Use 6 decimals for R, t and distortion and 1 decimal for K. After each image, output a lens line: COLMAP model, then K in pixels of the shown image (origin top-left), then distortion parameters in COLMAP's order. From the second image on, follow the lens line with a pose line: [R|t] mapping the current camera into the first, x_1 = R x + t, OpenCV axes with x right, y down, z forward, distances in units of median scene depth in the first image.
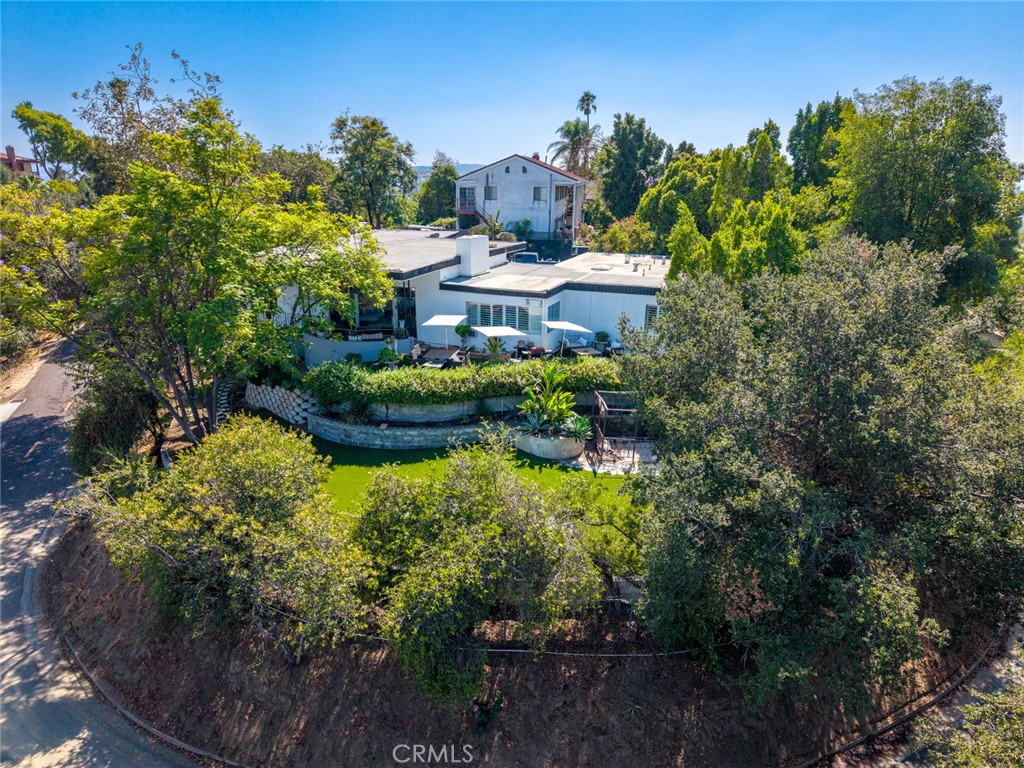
lens RADIAL K [[690.7, 0, 509.2], [0, 690.7, 387.5], [0, 0, 1]] dist [0.073280, -0.084184]
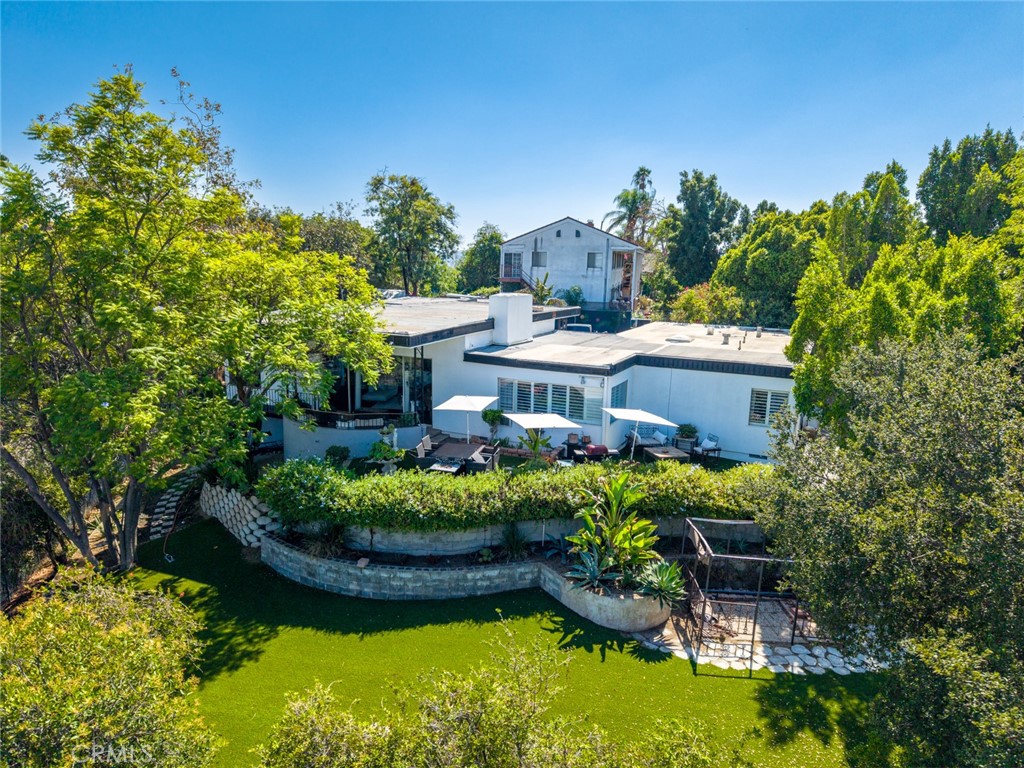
lens RADIAL K [[690.7, 0, 509.2], [0, 690.7, 387.5], [0, 0, 1]] dist [0.073280, -0.084184]
pose [[0.997389, 0.023703, -0.068221, -0.000865], [-0.031185, 0.993355, -0.110788, -0.035015], [0.065142, 0.112626, 0.991500, 0.286988]]
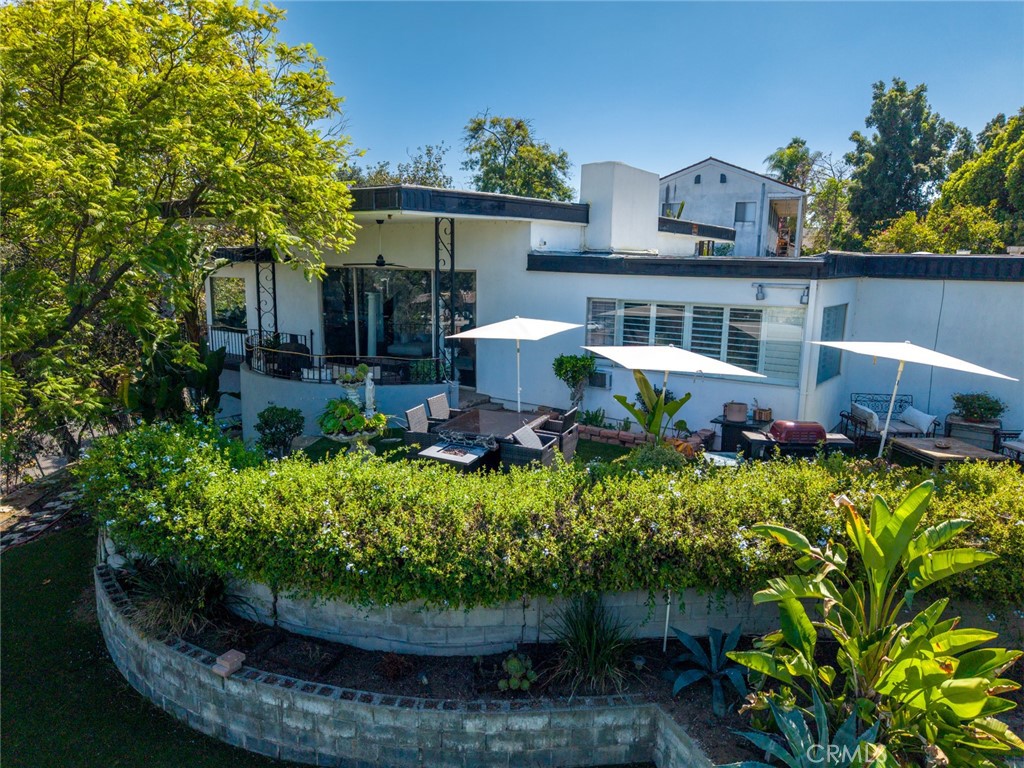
lens RADIAL K [[690.7, 0, 509.2], [0, 690.7, 387.5], [0, 0, 1]] dist [0.073280, -0.084184]
pose [[0.968242, 0.054202, -0.244068, -0.007509], [-0.082834, 0.990627, -0.108617, -0.028417], [0.235893, 0.125384, 0.963656, 0.641208]]
